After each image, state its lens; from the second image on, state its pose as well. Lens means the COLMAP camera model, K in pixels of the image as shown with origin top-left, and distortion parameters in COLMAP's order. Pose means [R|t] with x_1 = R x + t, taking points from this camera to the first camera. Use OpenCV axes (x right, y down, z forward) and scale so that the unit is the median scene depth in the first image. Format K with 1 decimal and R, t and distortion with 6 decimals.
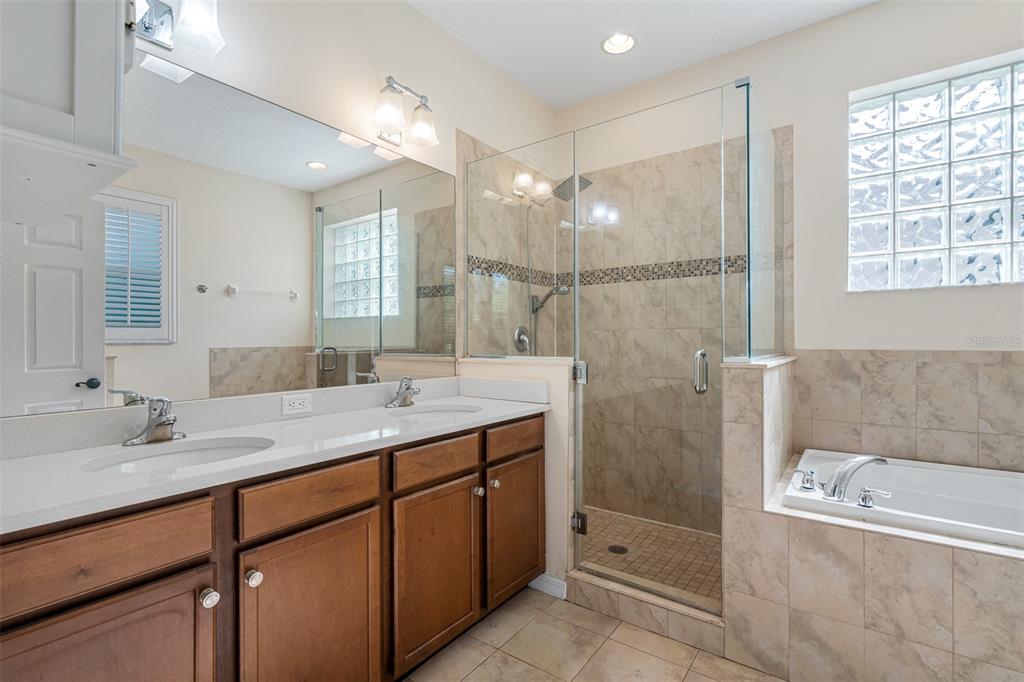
lens RADIAL K [[475.5, 0, 507.6], [0, 475.5, 340.0], [0, 0, 1]] dist [-0.009570, 0.002940]
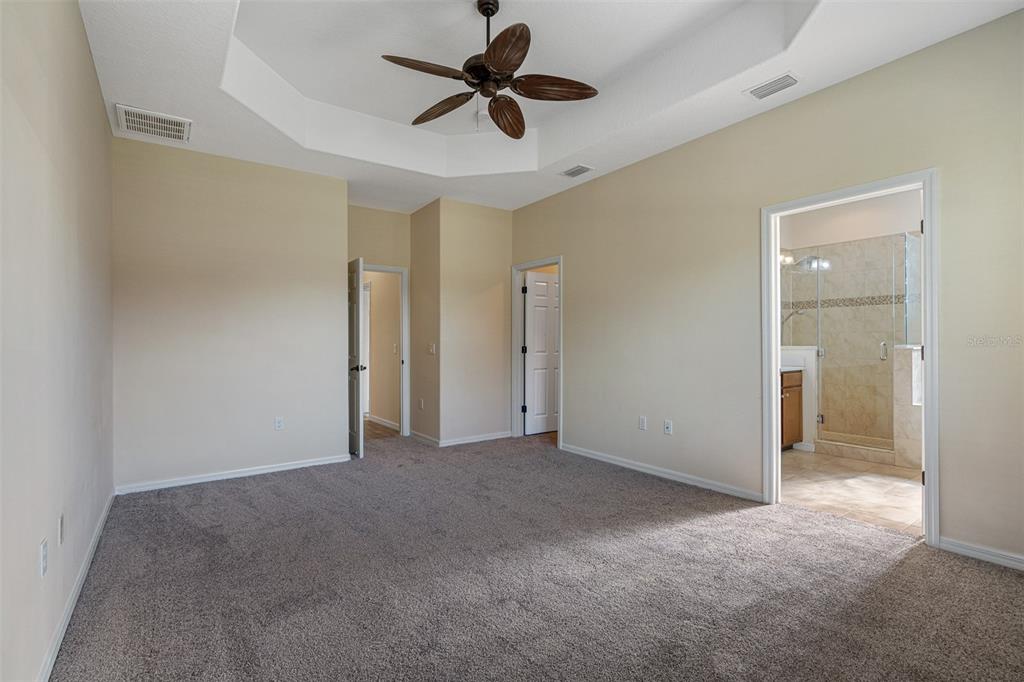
lens RADIAL K [[475.5, 0, 499.0], [0, 475.5, 340.9], [0, 0, 1]] dist [-0.009570, 0.002940]
pose [[0.947369, -0.002121, -0.320137, -0.573008], [0.003166, 0.999991, 0.002744, 0.000250], [0.320128, -0.003613, 0.947367, -1.615844]]
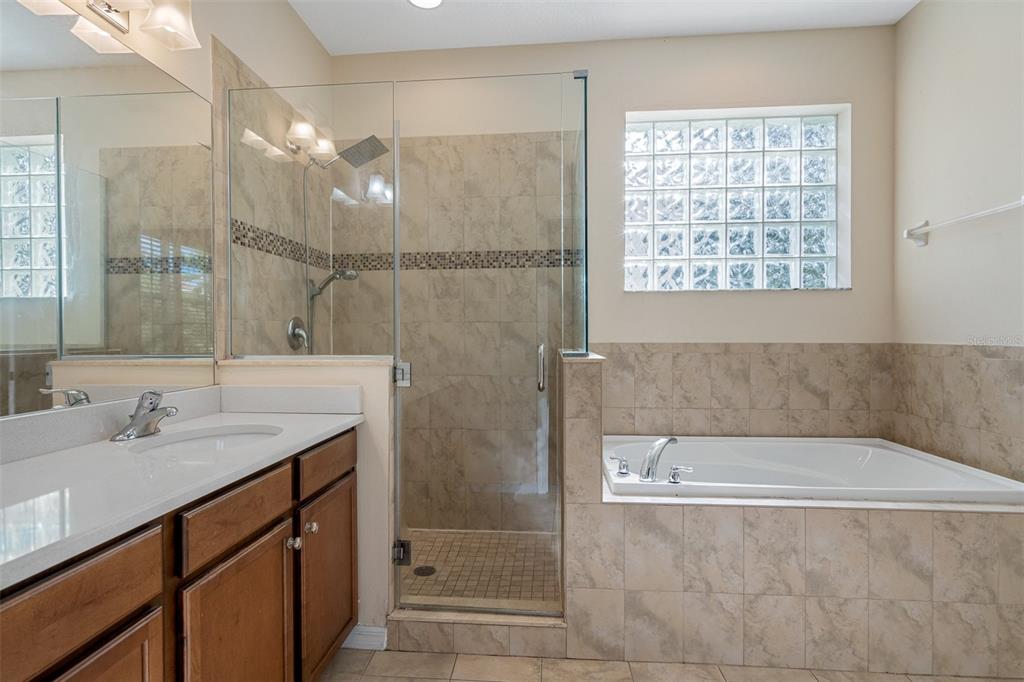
lens RADIAL K [[505.7, 0, 511.6], [0, 505.7, 338.3], [0, 0, 1]] dist [-0.003704, 0.002118]
pose [[0.849274, -0.005351, 0.527925, -0.150145], [0.000508, 0.999956, 0.009317, -0.001936], [-0.527952, -0.007644, 0.849240, 0.138293]]
